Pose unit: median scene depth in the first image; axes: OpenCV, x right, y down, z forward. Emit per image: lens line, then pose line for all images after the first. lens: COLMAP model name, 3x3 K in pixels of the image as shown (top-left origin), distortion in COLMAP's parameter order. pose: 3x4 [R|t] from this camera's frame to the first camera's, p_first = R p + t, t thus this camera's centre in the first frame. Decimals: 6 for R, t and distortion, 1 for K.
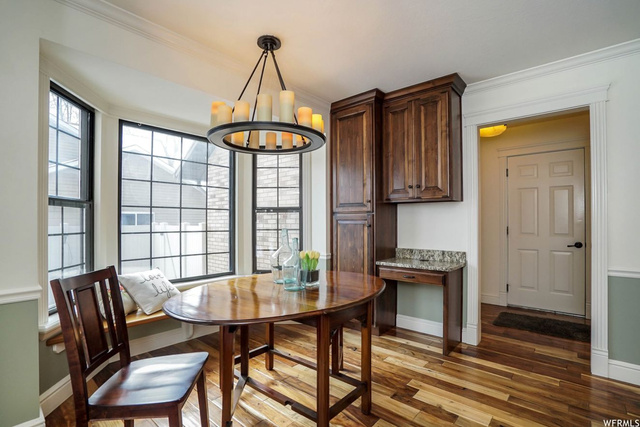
lens RADIAL K [[301.8, 0, 317.8], [0, 301.8, 217.8], [0, 0, 1]] dist [-0.038343, 0.007478]
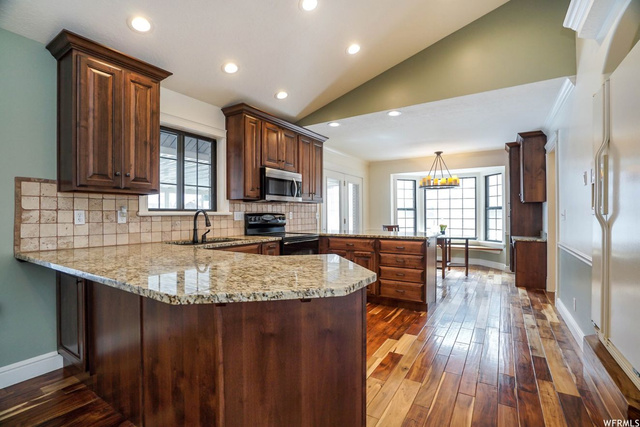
lens RADIAL K [[301.8, 0, 317.5], [0, 301.8, 213.6], [0, 0, 1]] dist [-0.038343, 0.007478]
pose [[0.158602, 0.000410, -0.987342, 1.795342], [0.013115, 0.999911, 0.002522, -0.013835], [0.987255, -0.013349, 0.158583, -0.450340]]
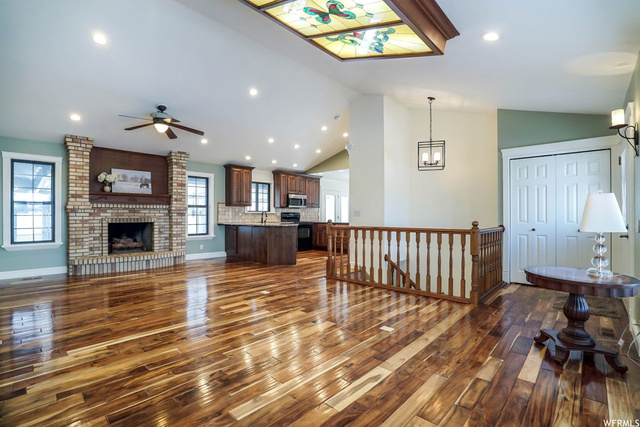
lens RADIAL K [[301.8, 0, 324.0], [0, 301.8, 214.3], [0, 0, 1]] dist [-0.038343, 0.007478]
pose [[-0.020251, 0.002995, -0.999790, 3.670629], [0.007998, 0.999964, 0.002834, -0.002240], [0.999763, -0.007939, -0.020274, -0.033599]]
